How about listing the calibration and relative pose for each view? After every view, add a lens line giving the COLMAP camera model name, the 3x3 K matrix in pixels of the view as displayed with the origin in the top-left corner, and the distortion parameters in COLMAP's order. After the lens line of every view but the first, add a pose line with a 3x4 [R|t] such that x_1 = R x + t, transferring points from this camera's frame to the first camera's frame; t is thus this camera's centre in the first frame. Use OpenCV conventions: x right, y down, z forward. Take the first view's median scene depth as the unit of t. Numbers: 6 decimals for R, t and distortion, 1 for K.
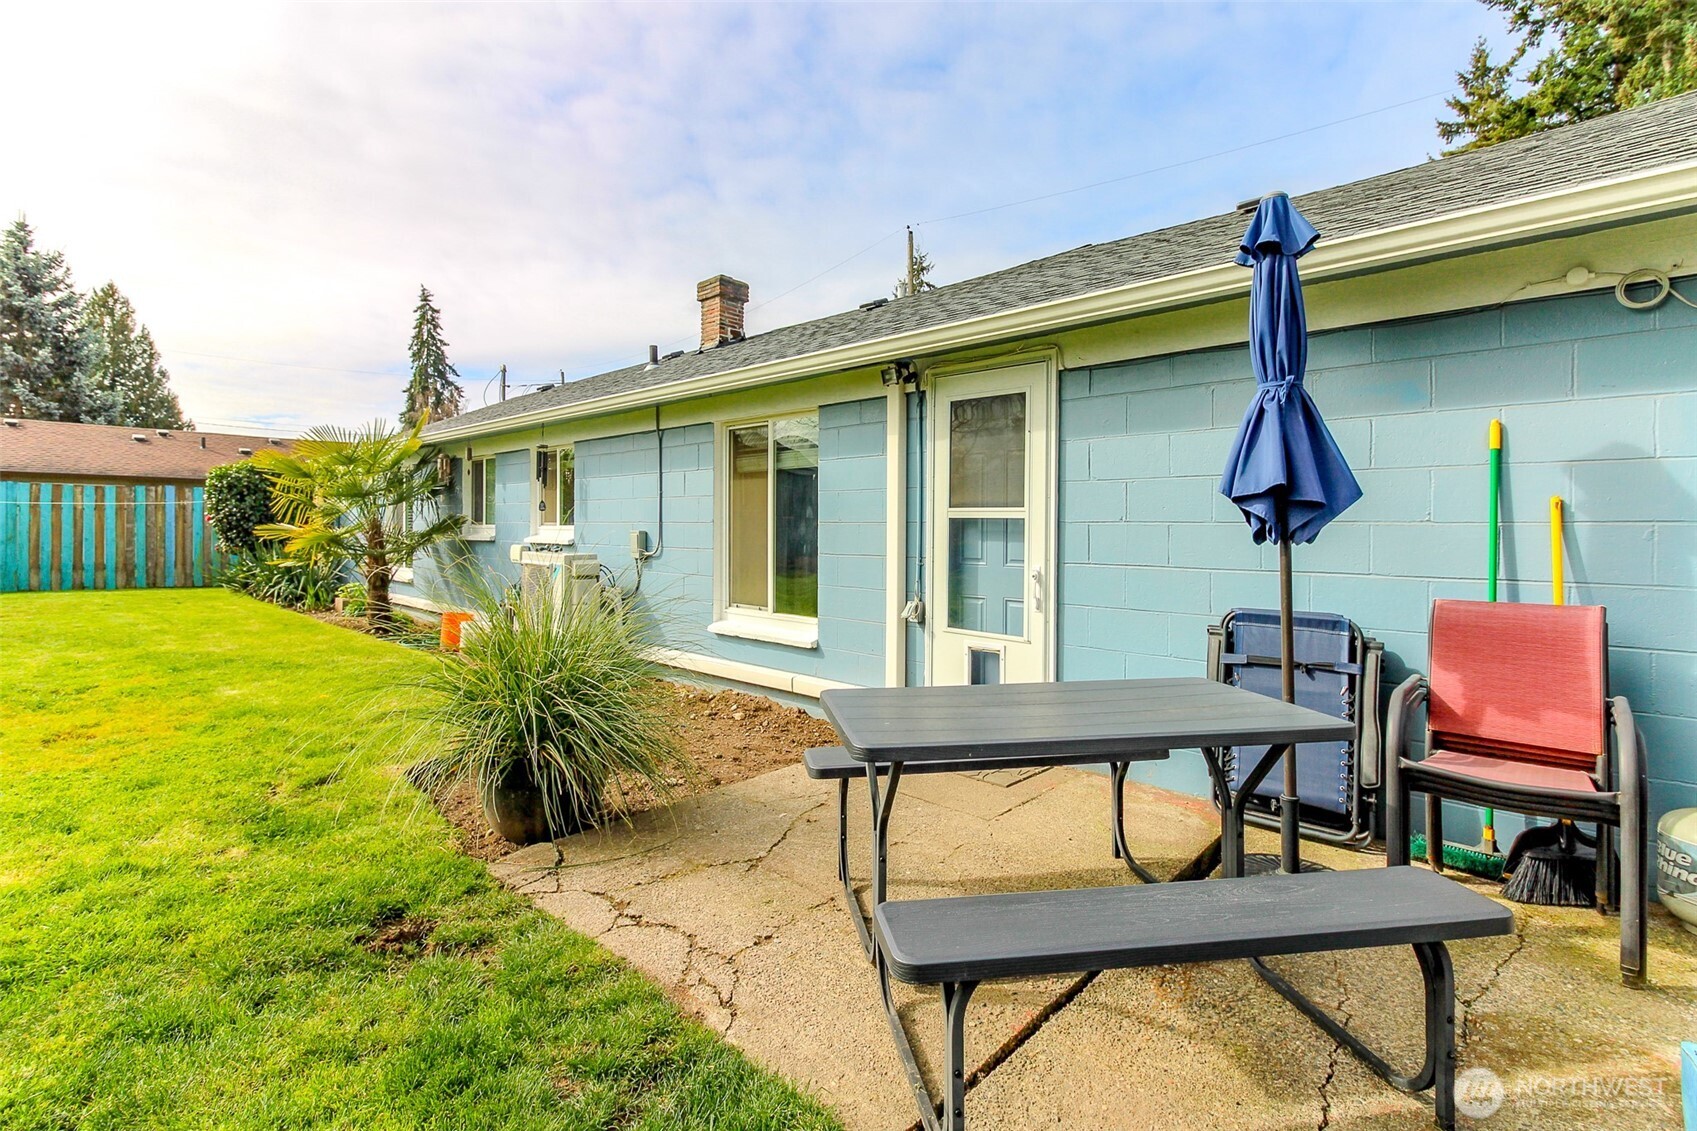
lens RADIAL K [[781.3, 0, 819.1], [0, 781.3, 522.5], [0, 0, 1]] dist [0.012632, -0.008271]
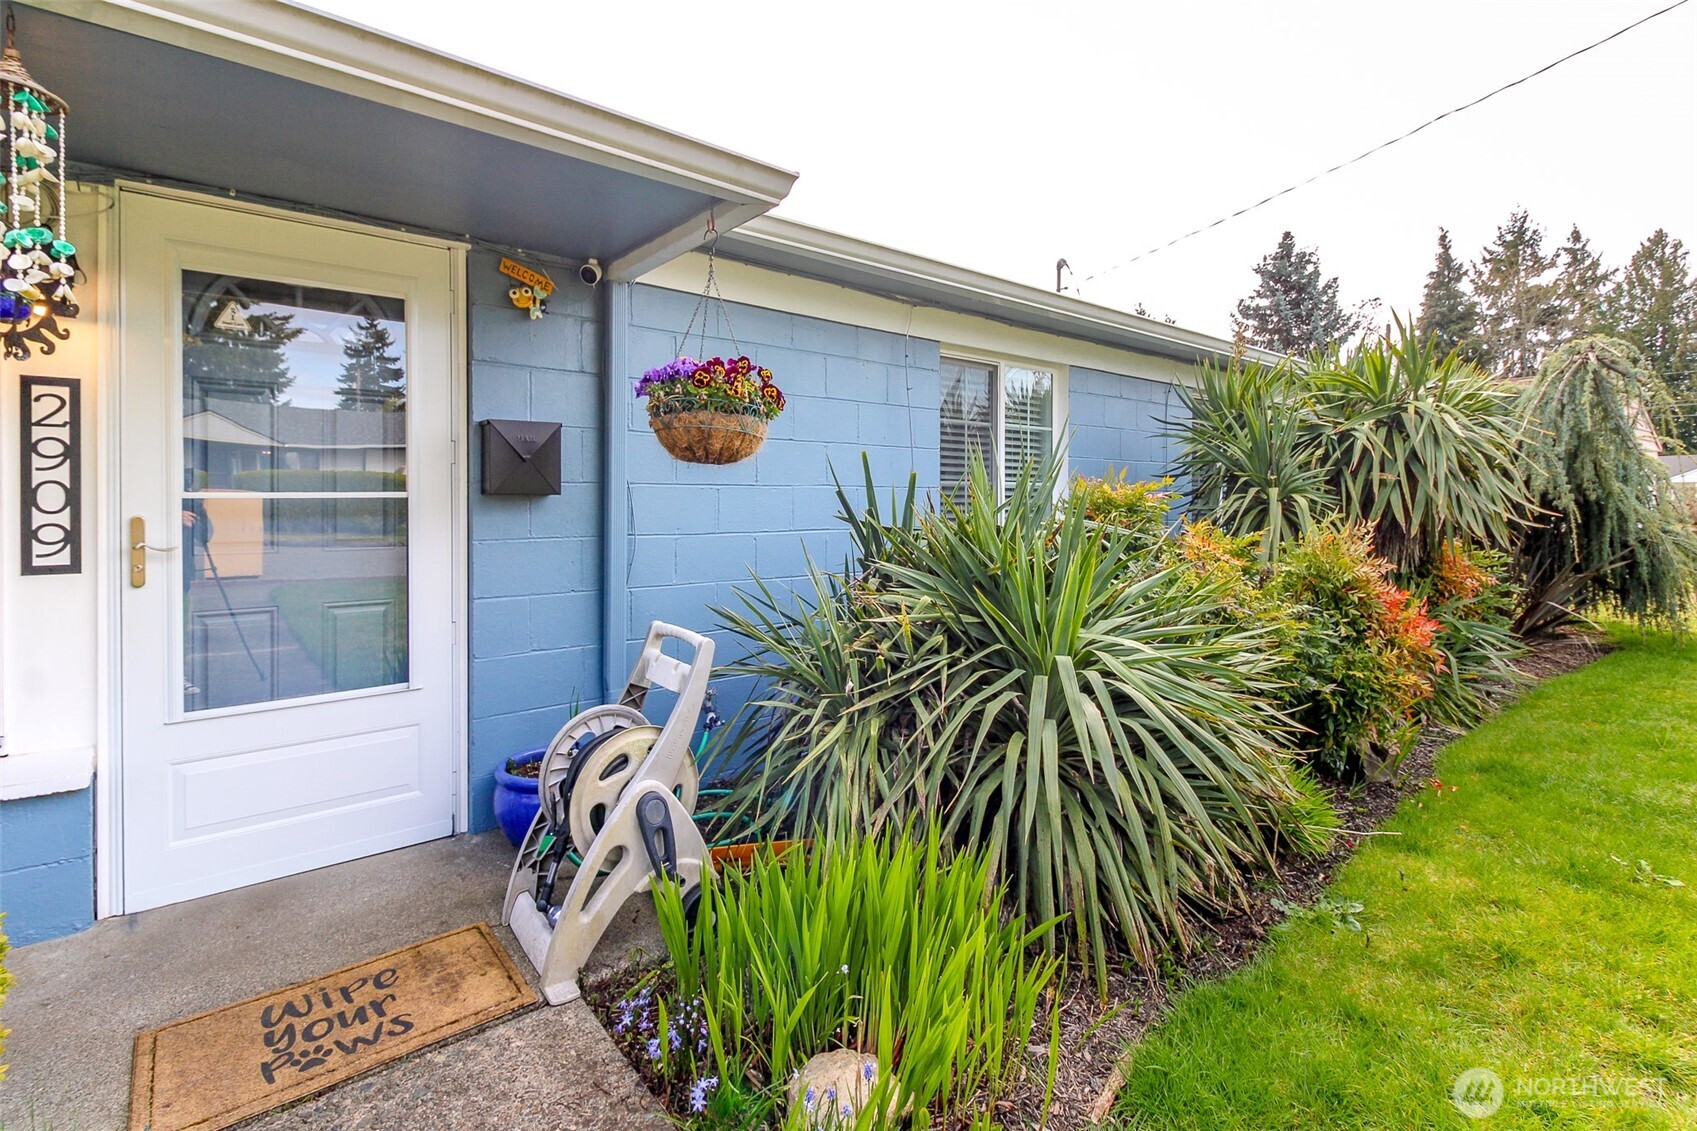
lens RADIAL K [[781.3, 0, 848.2], [0, 781.3, 501.5], [0, 0, 1]] dist [0.012632, -0.008271]
pose [[-0.120969, -0.002916, -0.992652, 0.397354], [0.000701, 0.999995, -0.003023, 0.012791], [0.992656, -0.001061, -0.120966, 1.032714]]
